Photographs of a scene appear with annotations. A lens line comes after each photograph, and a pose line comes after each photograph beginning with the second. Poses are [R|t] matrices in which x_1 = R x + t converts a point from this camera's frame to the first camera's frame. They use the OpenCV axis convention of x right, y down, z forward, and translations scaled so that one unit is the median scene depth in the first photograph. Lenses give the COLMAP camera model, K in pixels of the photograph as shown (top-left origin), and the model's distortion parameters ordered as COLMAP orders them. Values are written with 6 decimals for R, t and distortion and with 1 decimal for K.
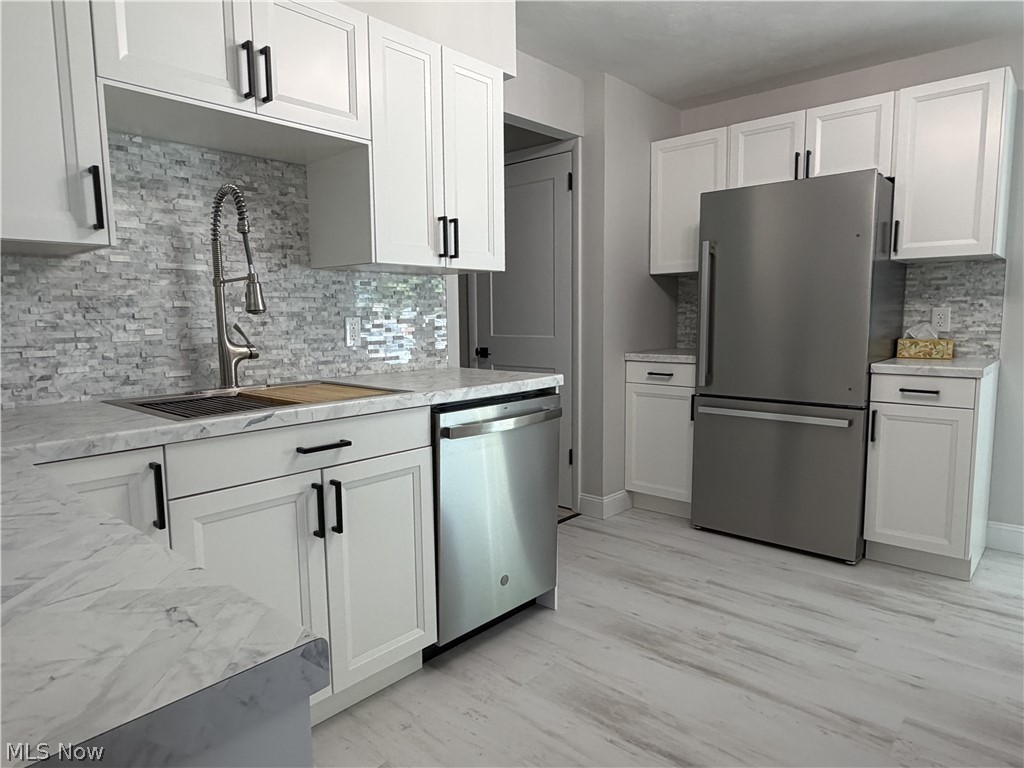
lens RADIAL K [[637.4, 0, 505.0], [0, 637.4, 383.5], [0, 0, 1]] dist [-0.007609, -0.000637]
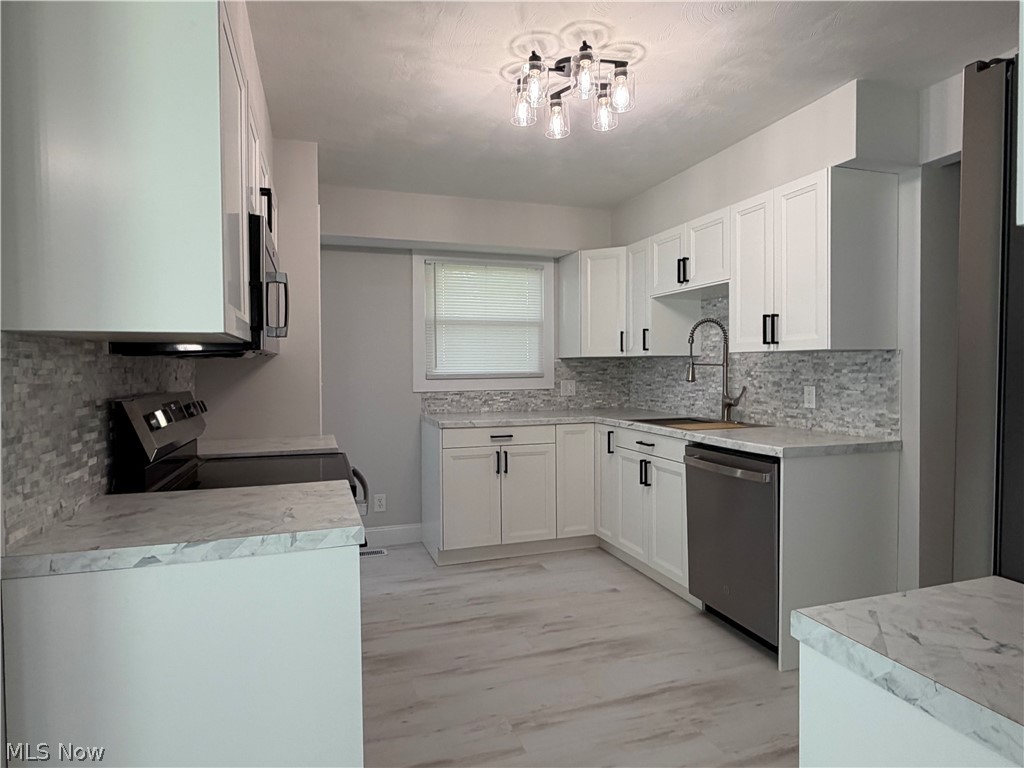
lens RADIAL K [[591.5, 0, 510.1], [0, 591.5, 377.7], [0, 0, 1]] dist [0.005454, -0.001669]
pose [[-0.486892, 0.026441, -0.873062, 1.064791], [-0.086681, 0.993145, 0.078418, -0.151882], [0.869151, 0.113858, -0.481262, 0.965687]]
